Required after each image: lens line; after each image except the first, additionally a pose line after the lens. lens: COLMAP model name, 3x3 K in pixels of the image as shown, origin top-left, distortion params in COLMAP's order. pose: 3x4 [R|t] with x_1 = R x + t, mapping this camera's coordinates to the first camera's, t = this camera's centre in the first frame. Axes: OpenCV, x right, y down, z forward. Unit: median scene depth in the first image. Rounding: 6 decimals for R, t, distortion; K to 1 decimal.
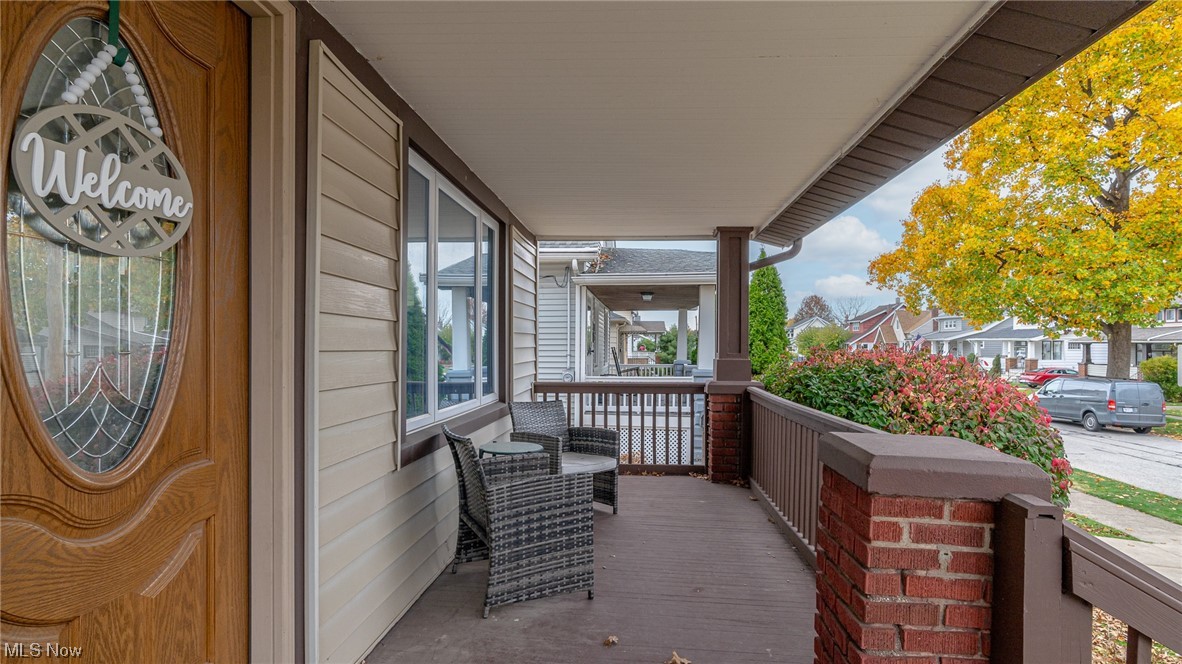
lens RADIAL K [[601.7, 0, 590.6], [0, 601.7, 351.8], [0, 0, 1]] dist [-0.004593, -0.000324]
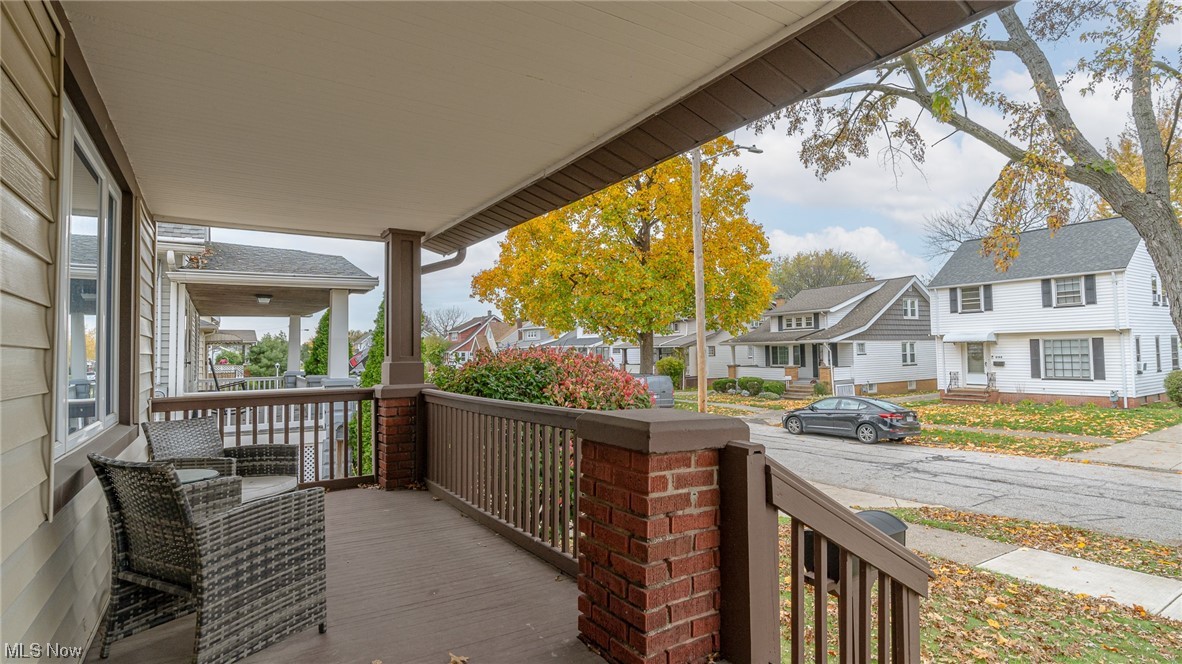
lens RADIAL K [[595.2, 0, 591.0], [0, 595.2, 332.0], [0, 0, 1]] dist [-0.000980, 0.000301]
pose [[0.797787, 0.004138, 0.602925, -0.141145], [0.026043, 0.998807, -0.041315, 0.013675], [-0.602376, 0.048663, 0.796727, 0.037558]]
